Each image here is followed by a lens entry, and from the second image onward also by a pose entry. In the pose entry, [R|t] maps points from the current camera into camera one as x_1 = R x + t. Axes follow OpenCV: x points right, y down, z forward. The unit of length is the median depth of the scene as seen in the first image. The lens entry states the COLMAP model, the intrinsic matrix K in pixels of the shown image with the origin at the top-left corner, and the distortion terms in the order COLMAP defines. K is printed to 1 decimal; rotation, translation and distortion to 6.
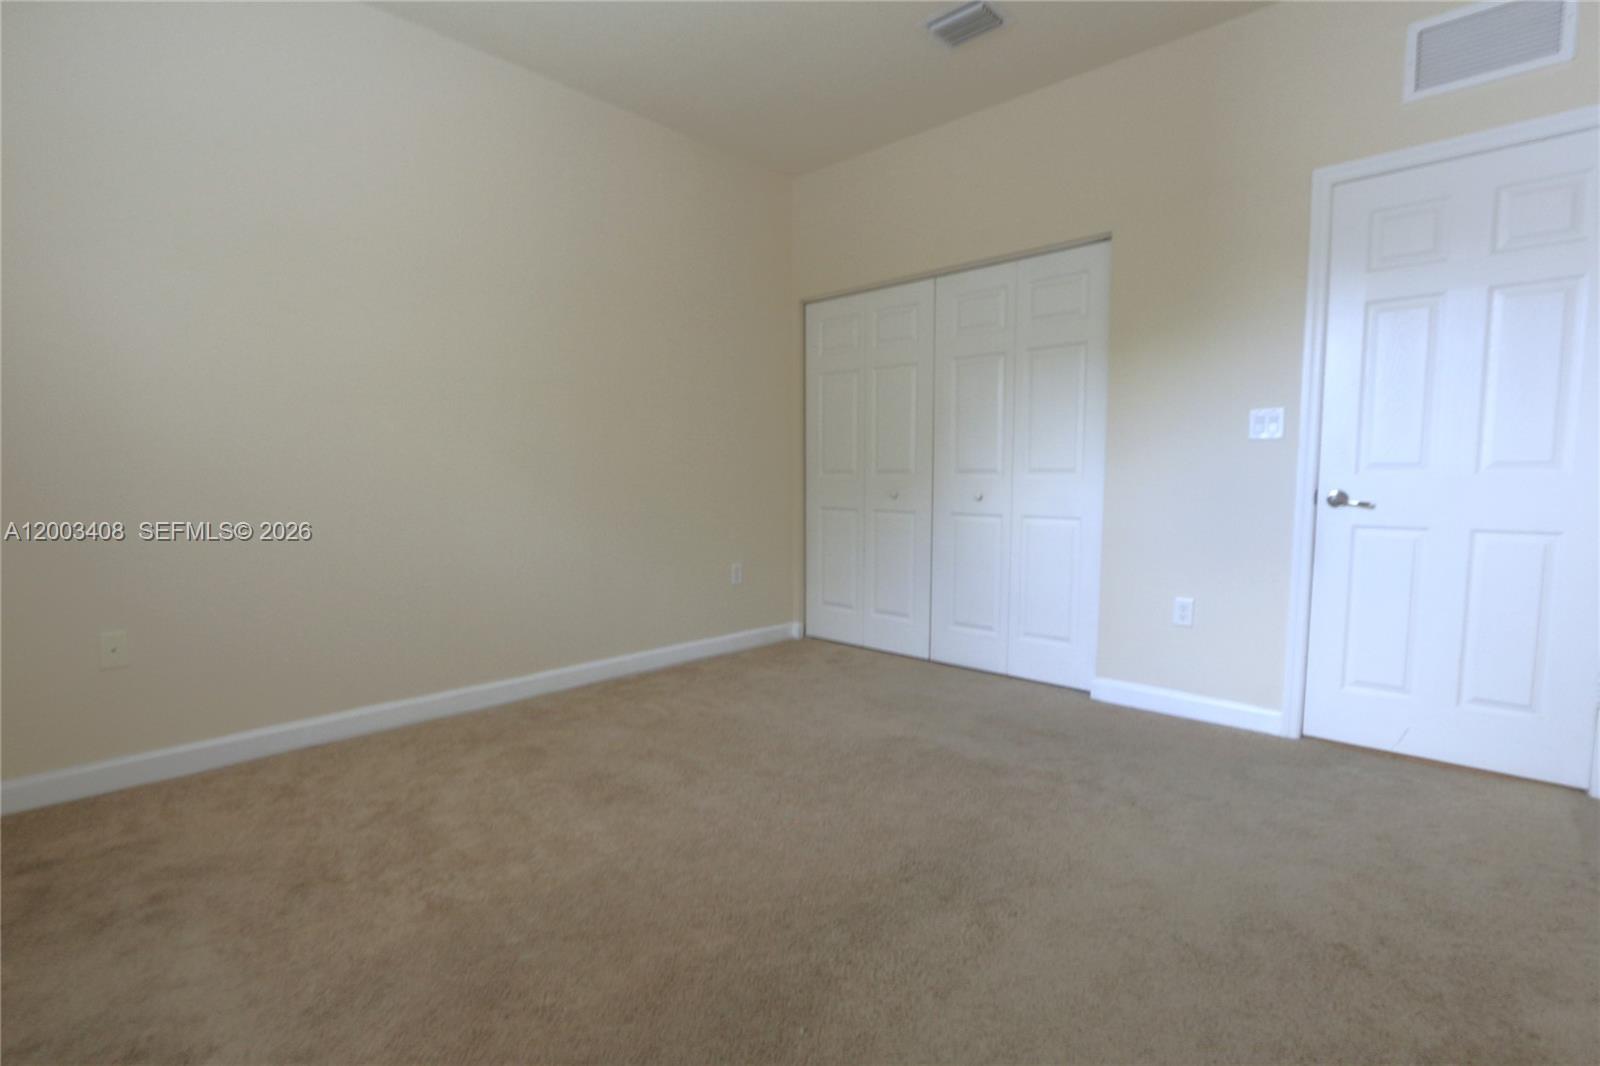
lens RADIAL K [[737.7, 0, 790.0], [0, 737.7, 543.6], [0, 0, 1]] dist [-0.021604, 0.001865]
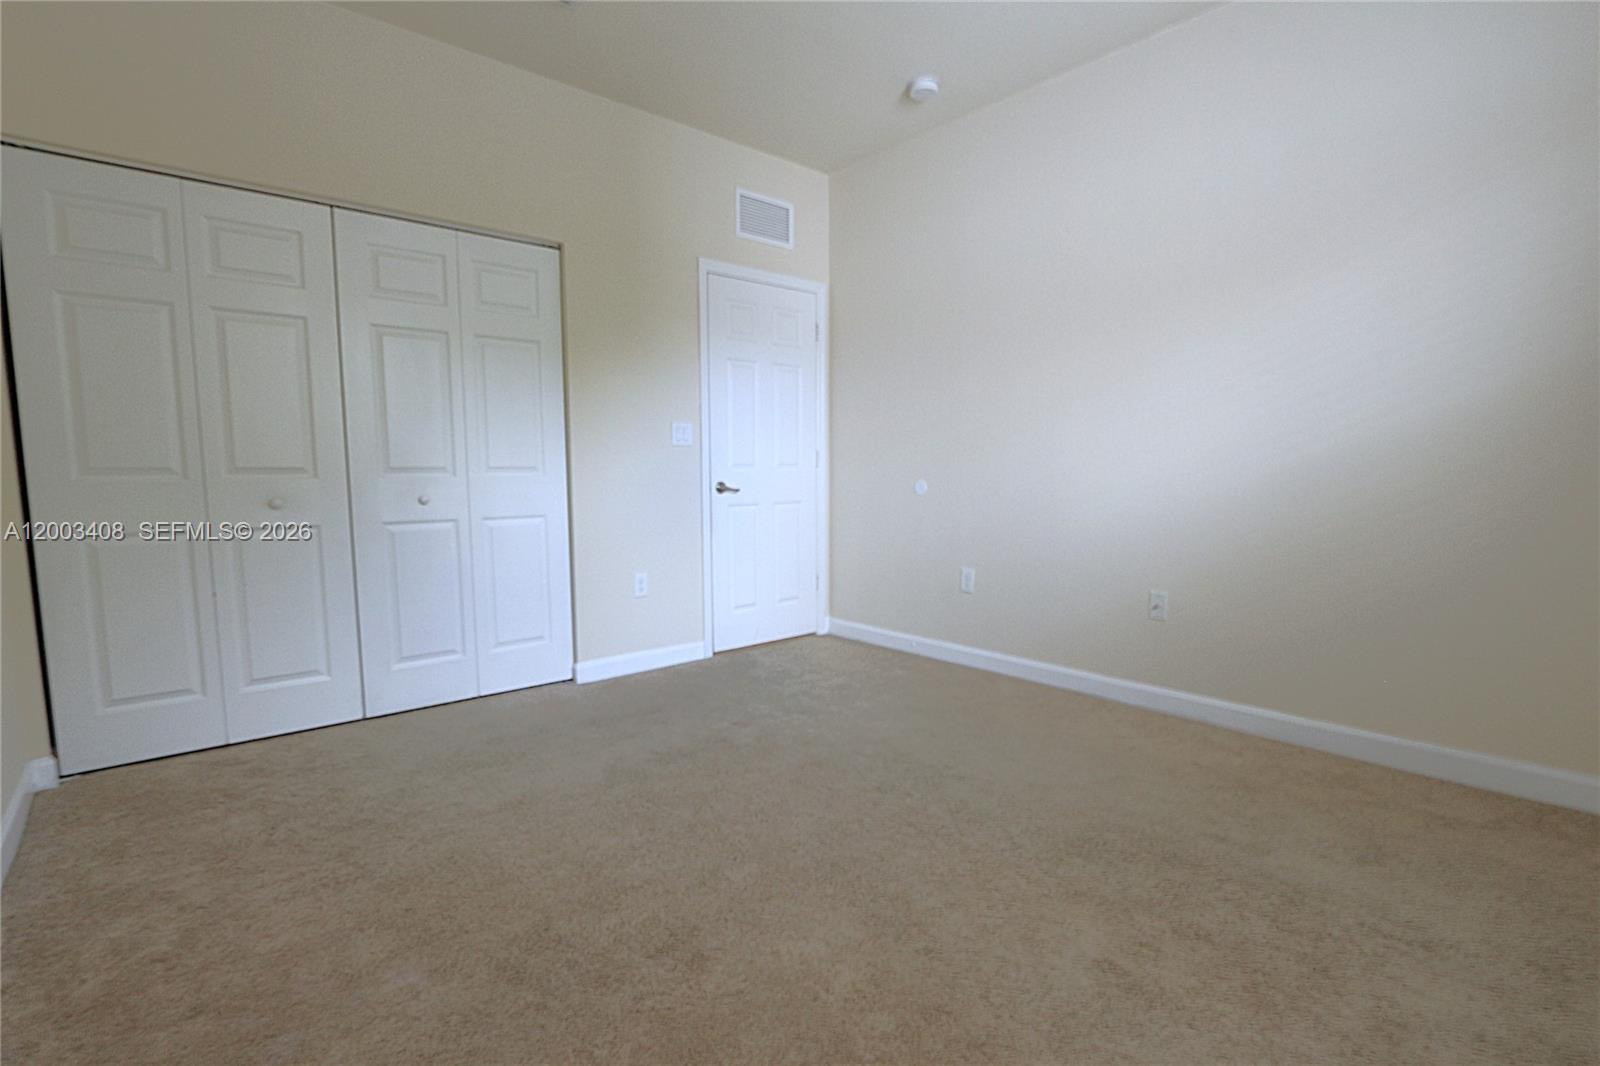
lens RADIAL K [[737.7, 0, 790.0], [0, 737.7, 543.6], [0, 0, 1]] dist [-0.021604, 0.001865]
pose [[0.108052, -0.096250, 0.989475, -0.633489], [0.097919, 0.991493, 0.085754, -0.054648], [-0.989311, 0.087623, 0.116557, 0.603243]]
